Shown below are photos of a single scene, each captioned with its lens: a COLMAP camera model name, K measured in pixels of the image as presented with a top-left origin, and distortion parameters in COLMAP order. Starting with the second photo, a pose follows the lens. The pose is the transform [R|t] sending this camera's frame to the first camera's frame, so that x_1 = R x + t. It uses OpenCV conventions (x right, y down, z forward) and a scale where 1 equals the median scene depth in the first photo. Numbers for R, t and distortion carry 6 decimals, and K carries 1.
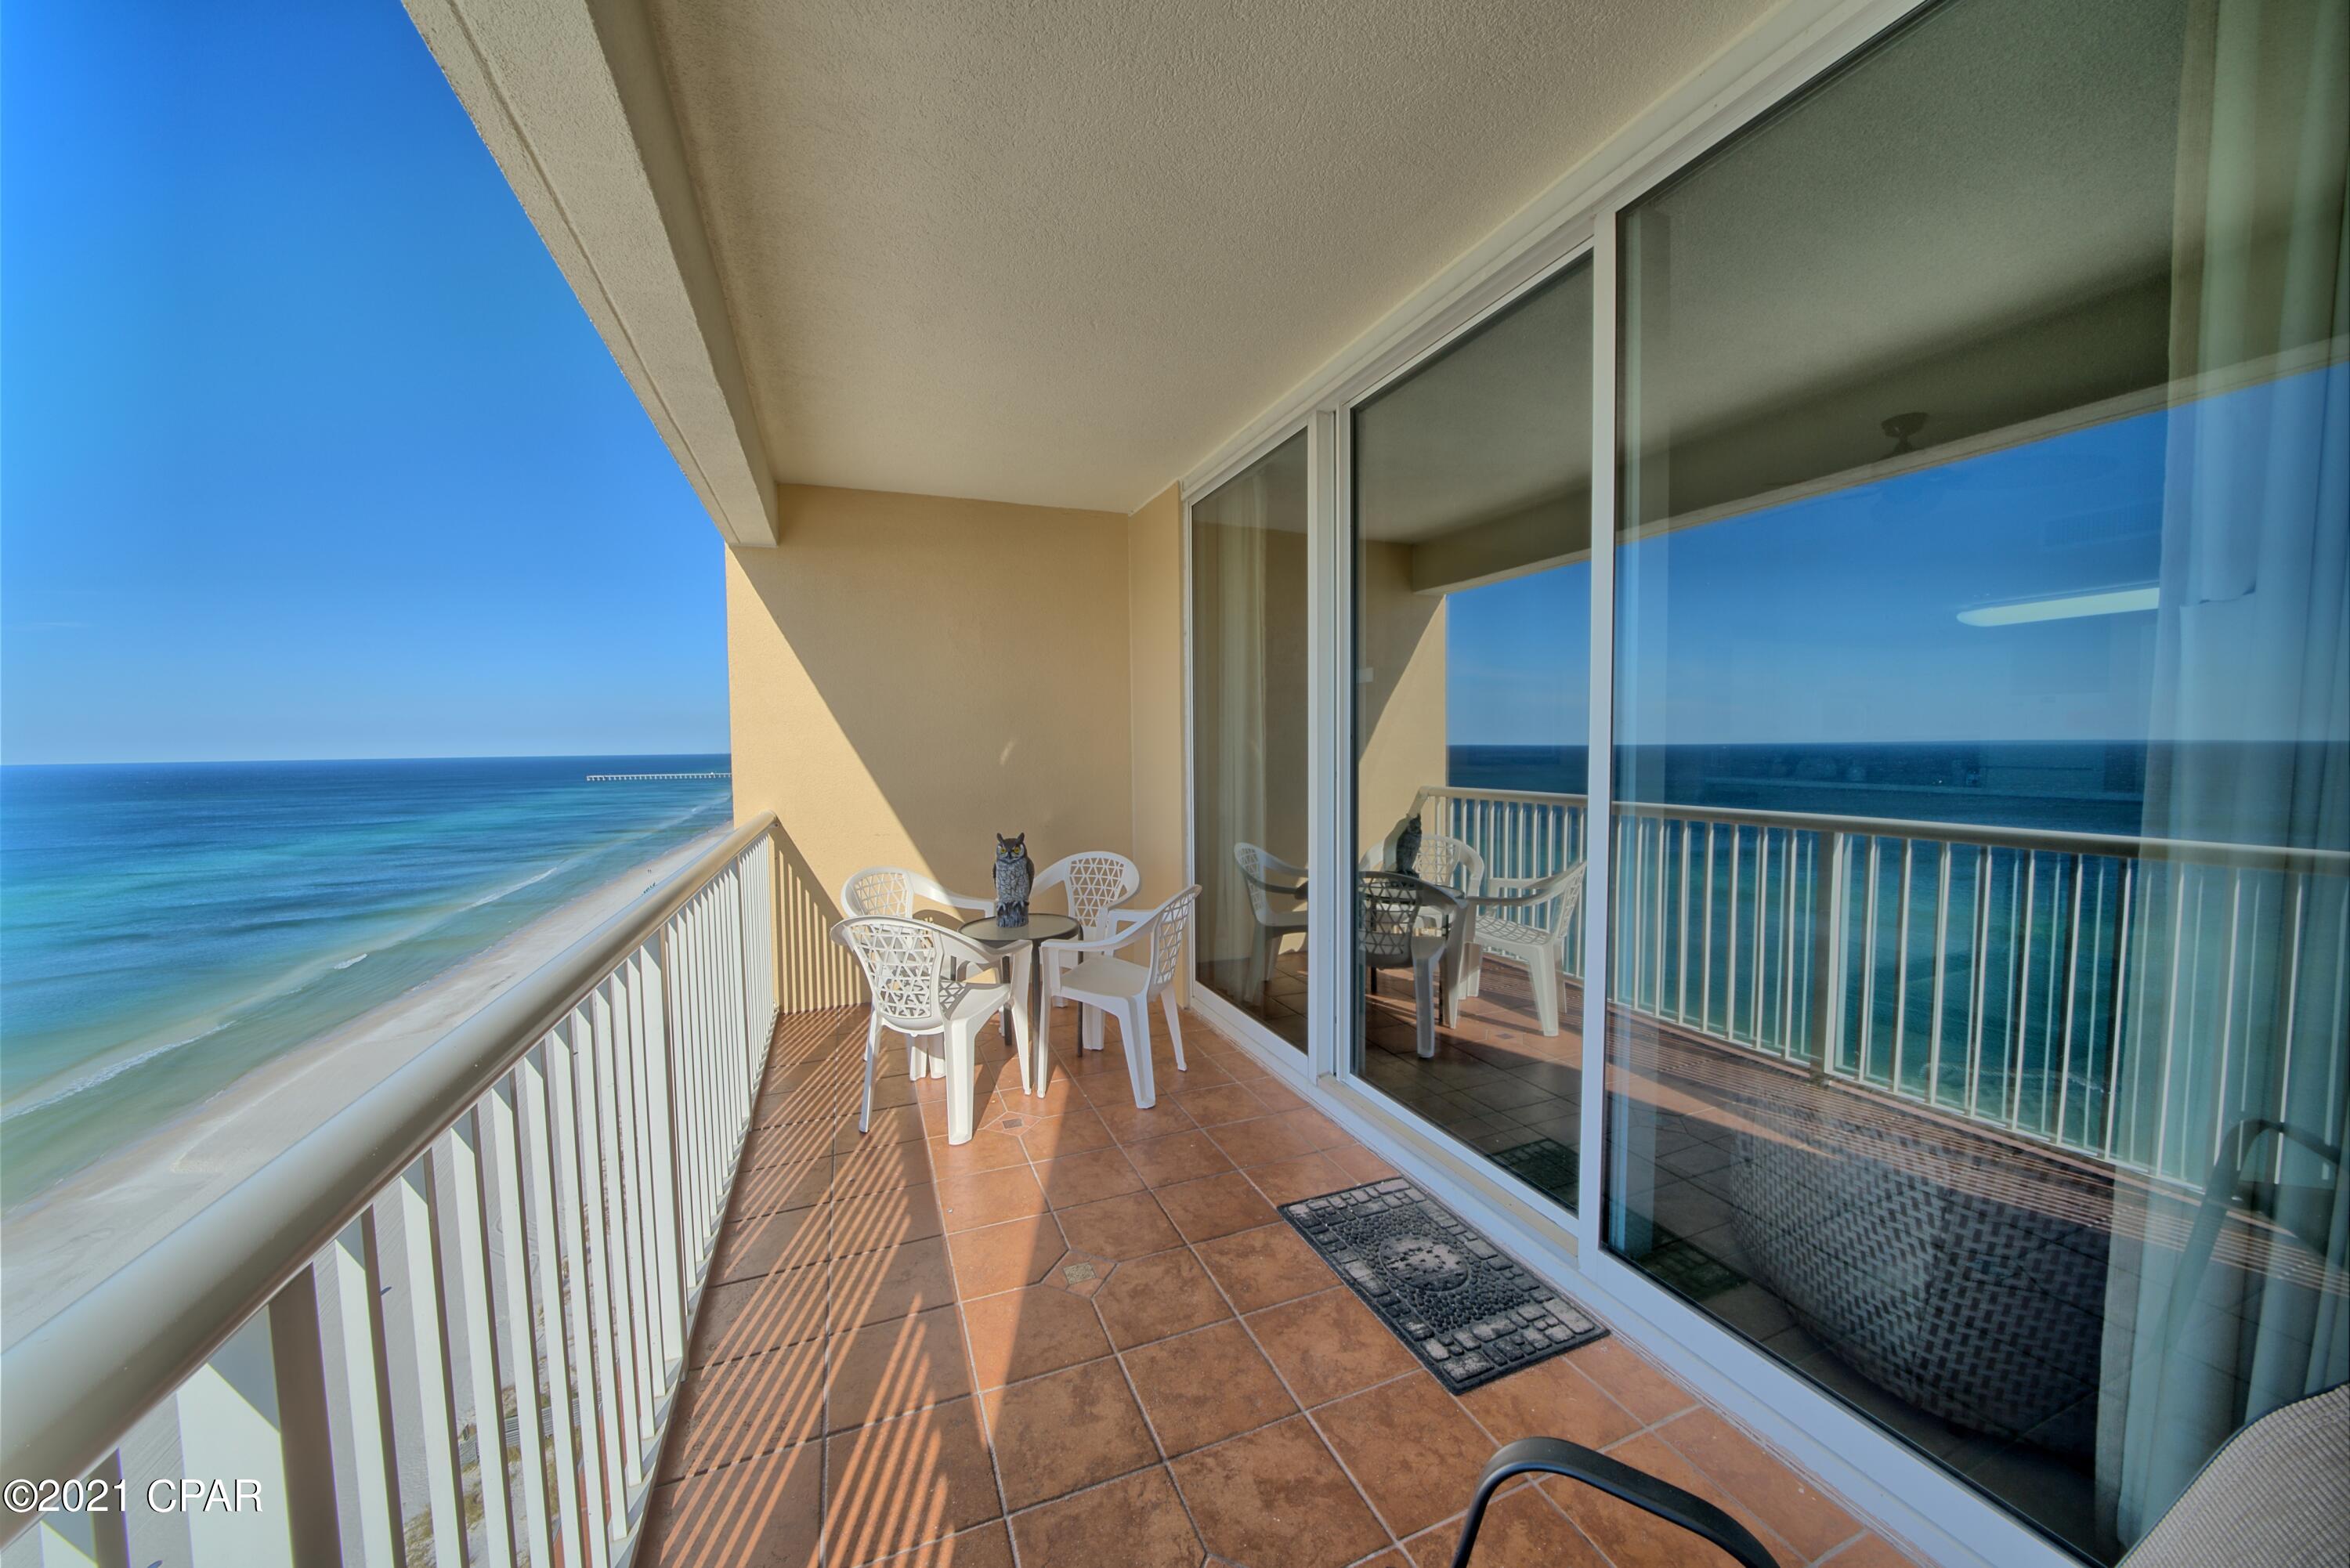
lens RADIAL K [[817.8, 0, 1170.4], [0, 817.8, 787.0], [0, 0, 1]] dist [-0.015882, 0.000444]
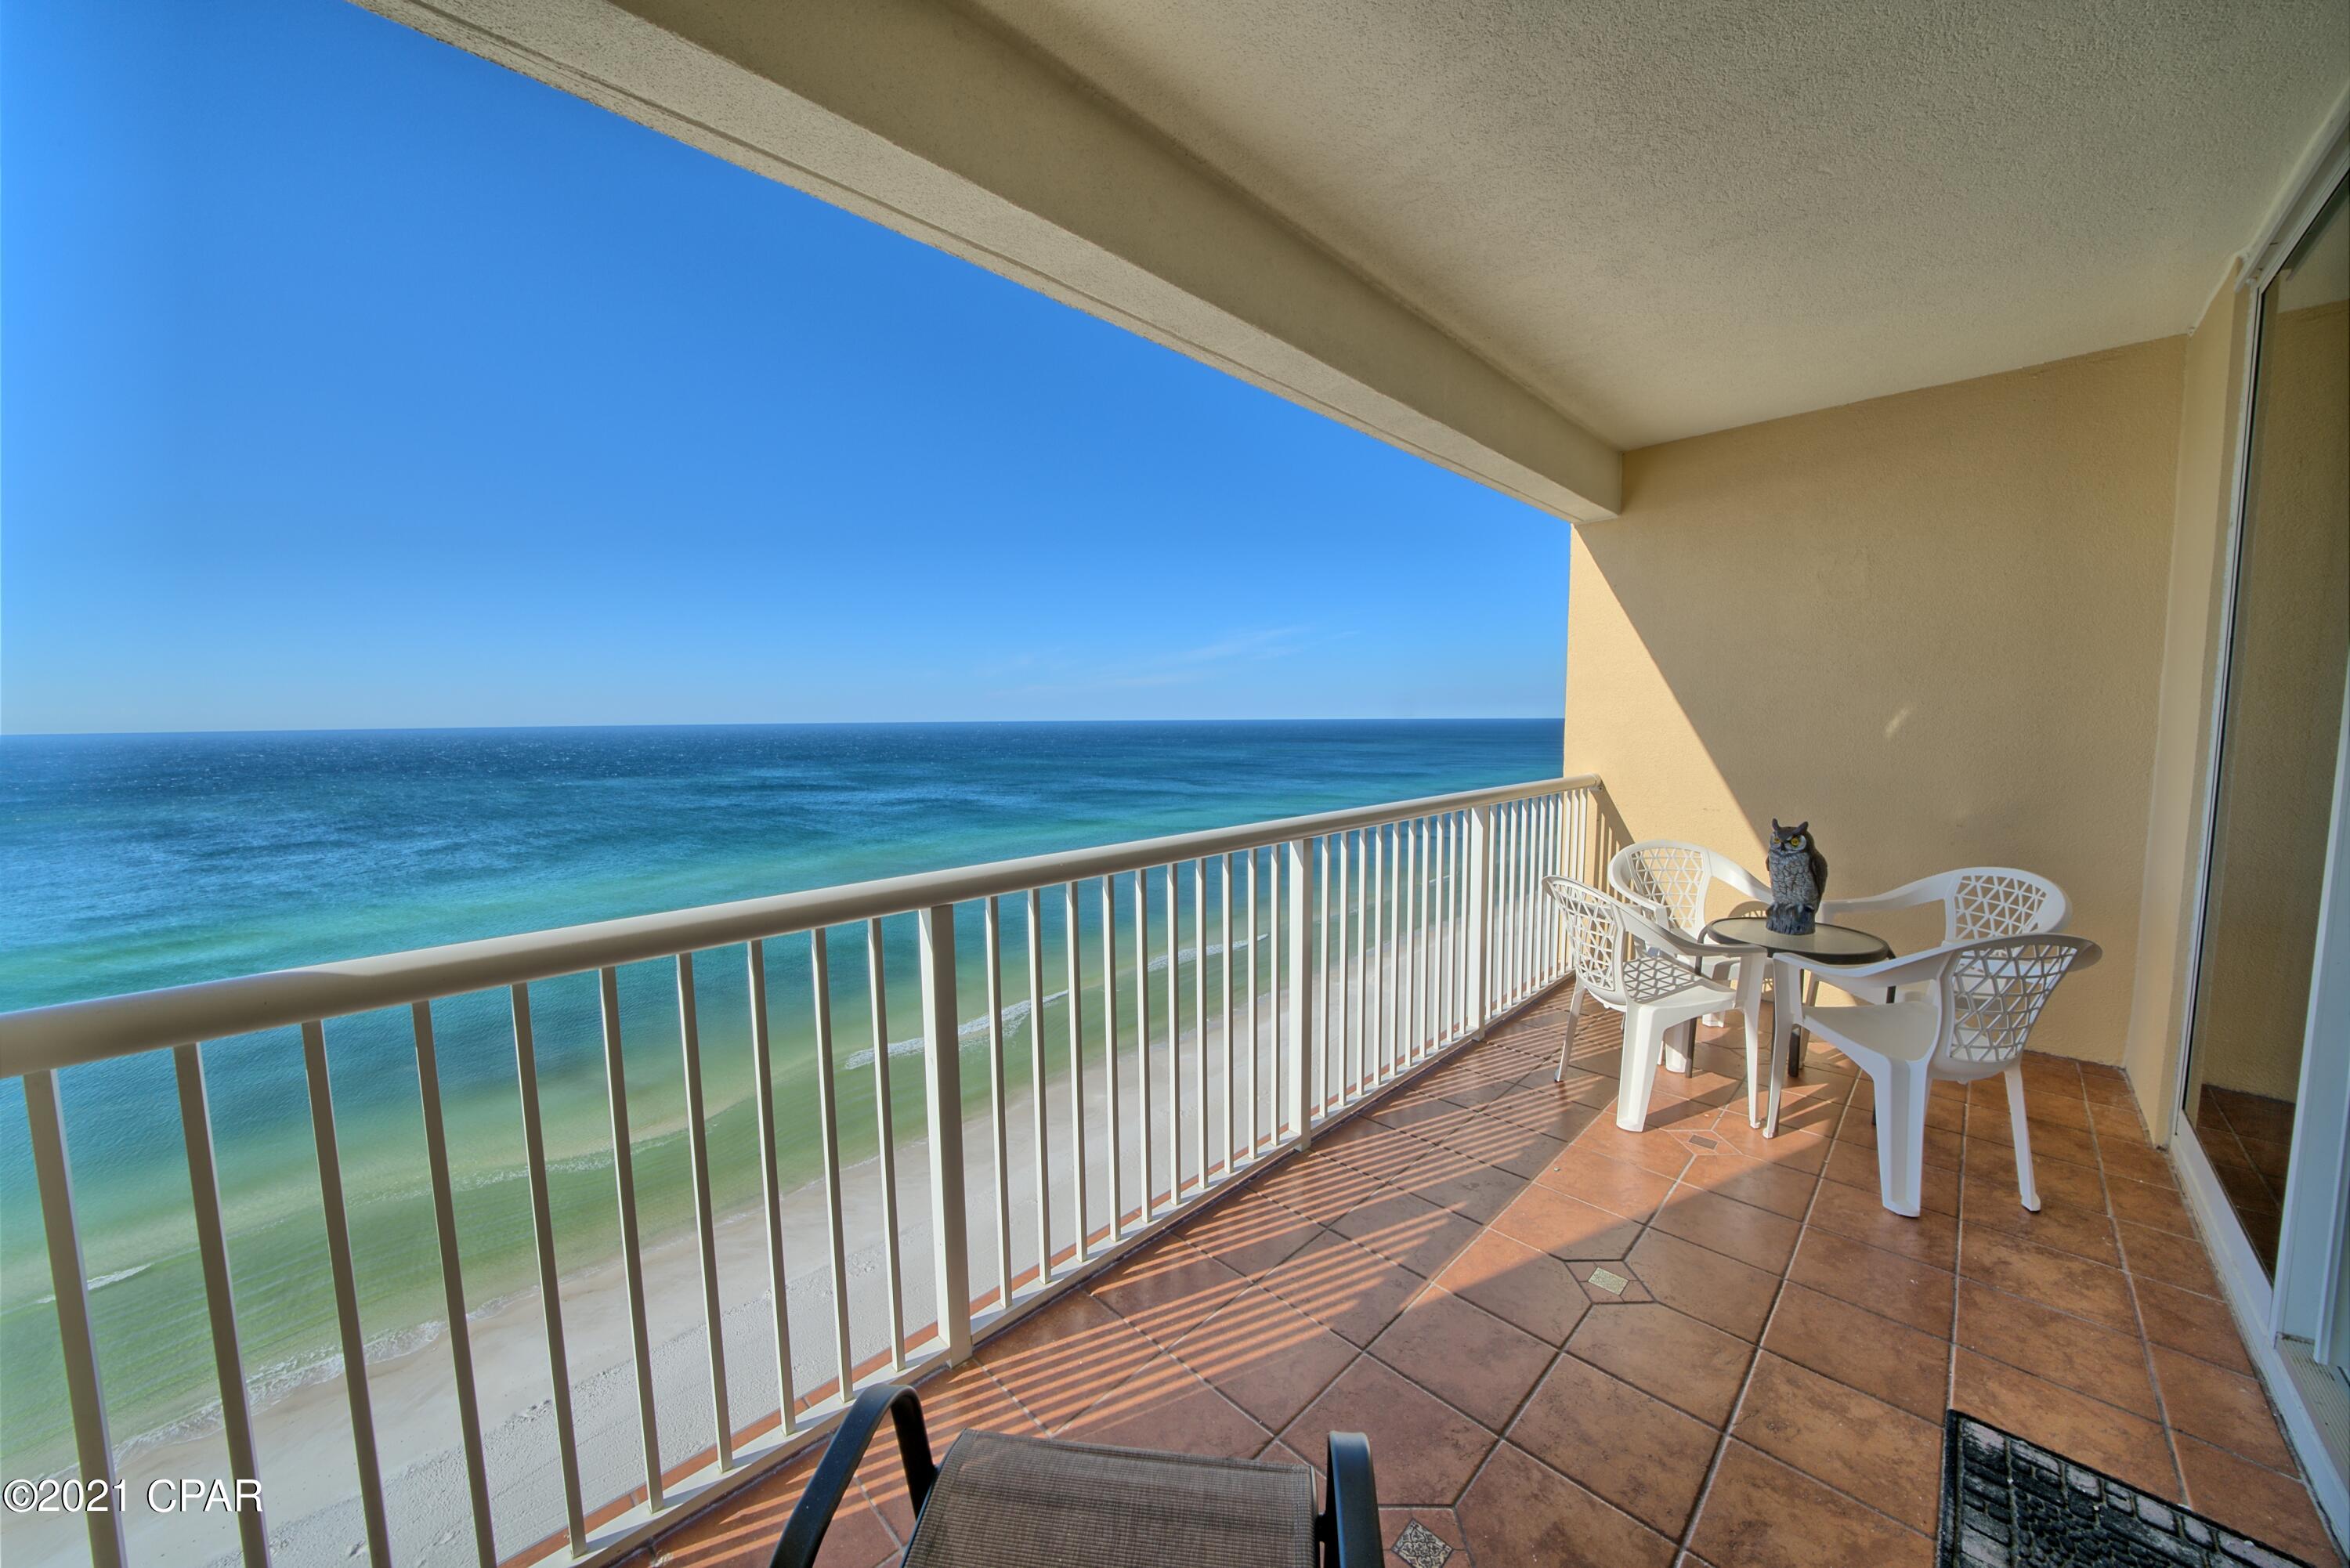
lens RADIAL K [[817.8, 0, 1170.4], [0, 817.8, 787.0], [0, 0, 1]] dist [-0.015882, 0.000444]
pose [[0.391356, 0.087471, -0.916073, 0.371580], [-0.047665, 0.996063, 0.074746, -0.010151], [0.919004, 0.014412, 0.393984, 0.122589]]
